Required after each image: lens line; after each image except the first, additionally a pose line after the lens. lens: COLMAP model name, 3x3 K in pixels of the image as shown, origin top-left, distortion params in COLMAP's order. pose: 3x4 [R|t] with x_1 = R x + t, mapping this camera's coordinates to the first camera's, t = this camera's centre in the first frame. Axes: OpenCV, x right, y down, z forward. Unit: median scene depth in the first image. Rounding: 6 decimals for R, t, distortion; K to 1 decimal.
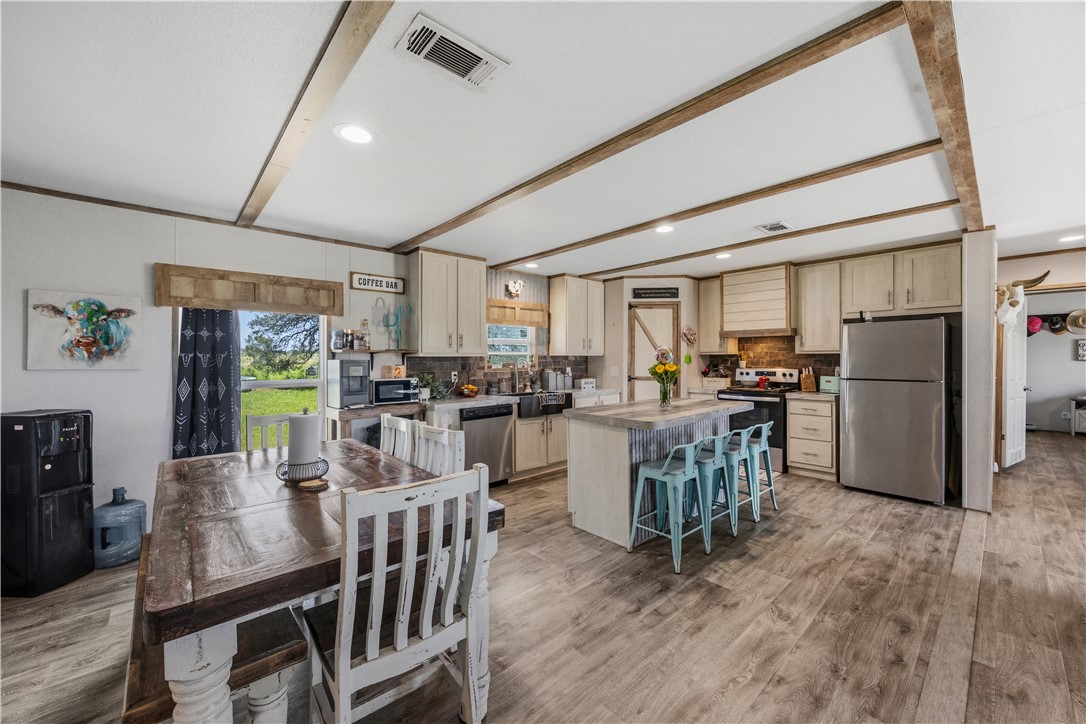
lens RADIAL K [[417.4, 0, 545.0], [0, 417.4, 360.9], [0, 0, 1]] dist [-0.003000, -0.000376]
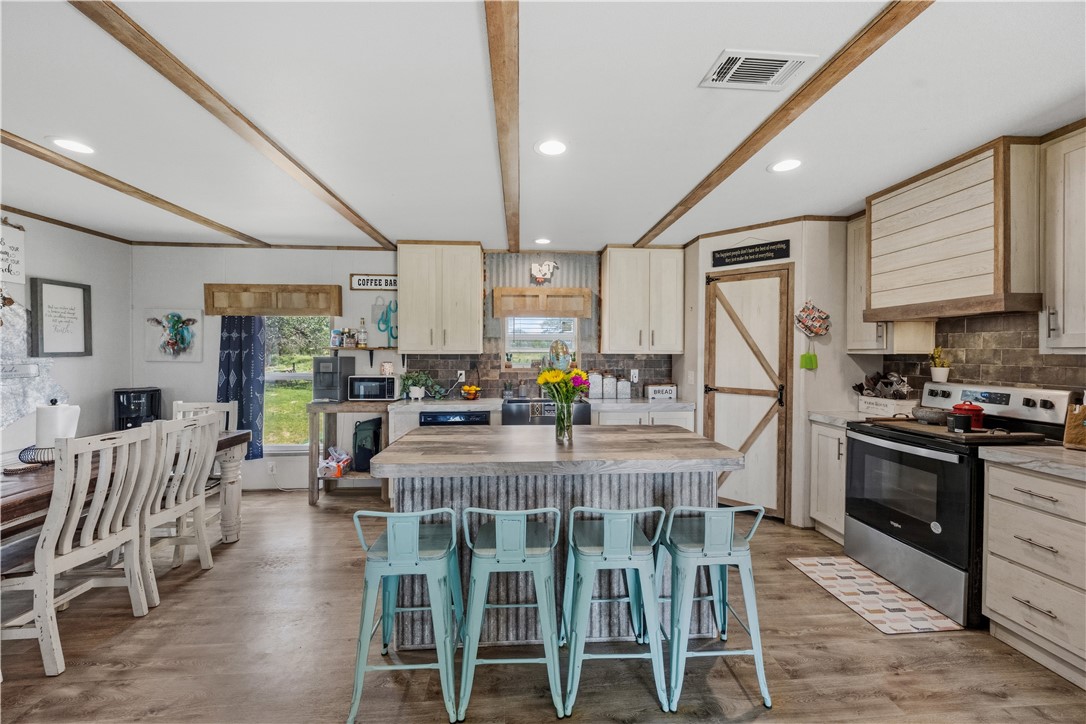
lens RADIAL K [[417.4, 0, 547.3], [0, 417.4, 356.7], [0, 0, 1]] dist [-0.003000, -0.000376]
pose [[0.786373, 0.012936, -0.617617, 0.499212], [-0.012573, 0.999909, 0.004935, -0.011199], [0.617625, 0.003884, 0.786463, 0.394422]]
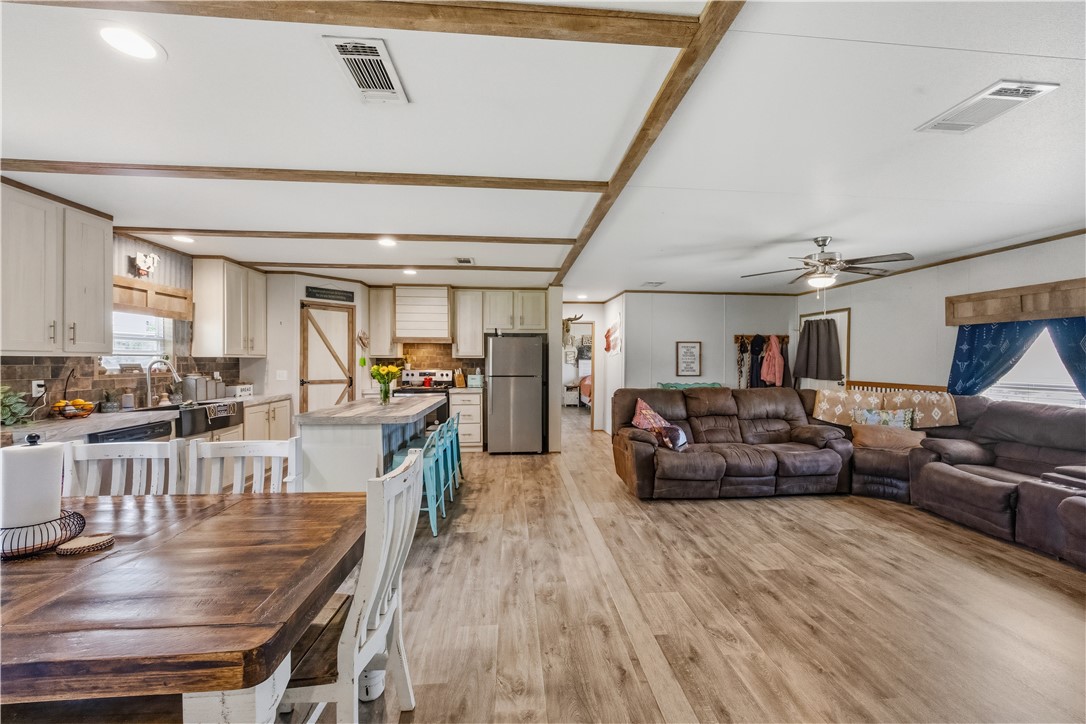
lens RADIAL K [[417.4, 0, 547.9], [0, 417.4, 368.5], [0, 0, 1]] dist [-0.003000, -0.000376]
pose [[0.603404, -0.009119, 0.797384, -0.252514], [0.002232, 0.999950, 0.009747, 0.003590], [-0.797433, -0.004102, 0.603394, 0.000763]]
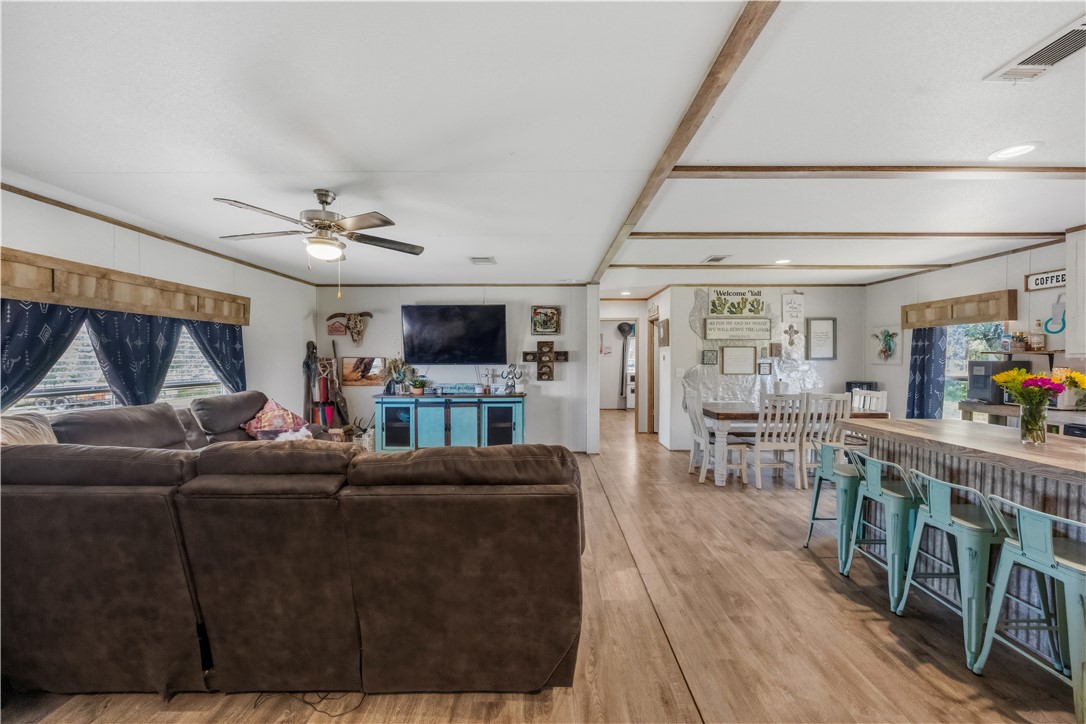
lens RADIAL K [[417.4, 0, 545.5], [0, 417.4, 366.0], [0, 0, 1]] dist [-0.003000, -0.000376]
pose [[-0.676145, 0.016936, -0.736574, 0.918477], [-0.005042, 0.999606, 0.027612, -0.010227], [0.736752, 0.022384, -0.675793, 0.689879]]
